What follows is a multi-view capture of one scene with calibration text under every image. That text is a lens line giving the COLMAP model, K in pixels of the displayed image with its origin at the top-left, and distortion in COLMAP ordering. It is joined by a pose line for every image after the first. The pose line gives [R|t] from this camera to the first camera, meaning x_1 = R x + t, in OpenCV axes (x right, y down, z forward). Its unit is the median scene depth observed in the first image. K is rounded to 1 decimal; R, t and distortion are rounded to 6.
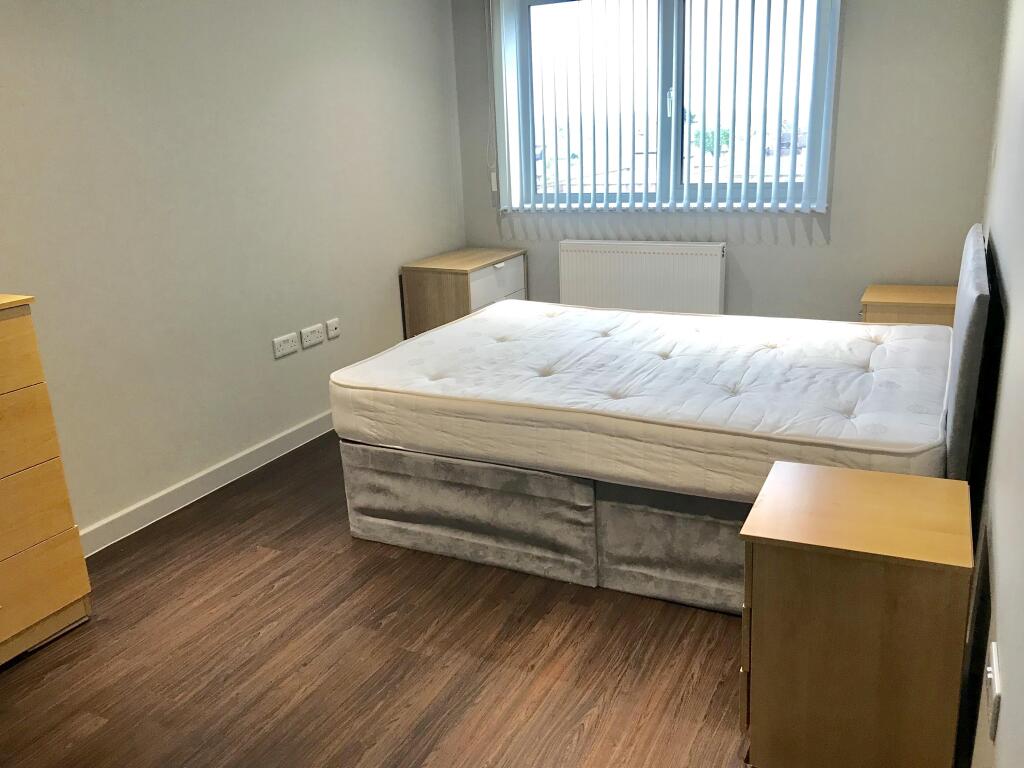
lens RADIAL K [[844.7, 0, 512.0], [0, 844.7, 384.0], [0, 0, 1]] dist [0.128122, -0.403498]
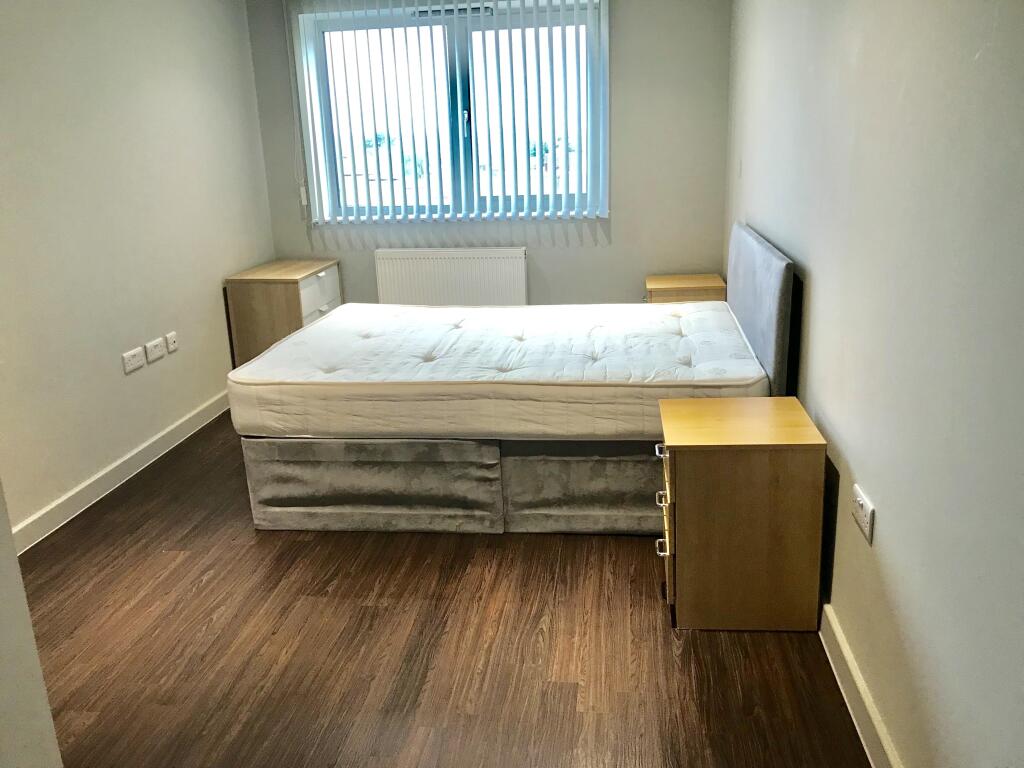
lens RADIAL K [[844.7, 0, 512.0], [0, 844.7, 384.0], [0, 0, 1]] dist [0.128122, -0.403498]
pose [[0.941953, -0.084154, 0.325028, -0.243241], [0.092316, 0.995682, -0.009743, 0.045086], [-0.322805, 0.039183, 0.945654, -0.112543]]
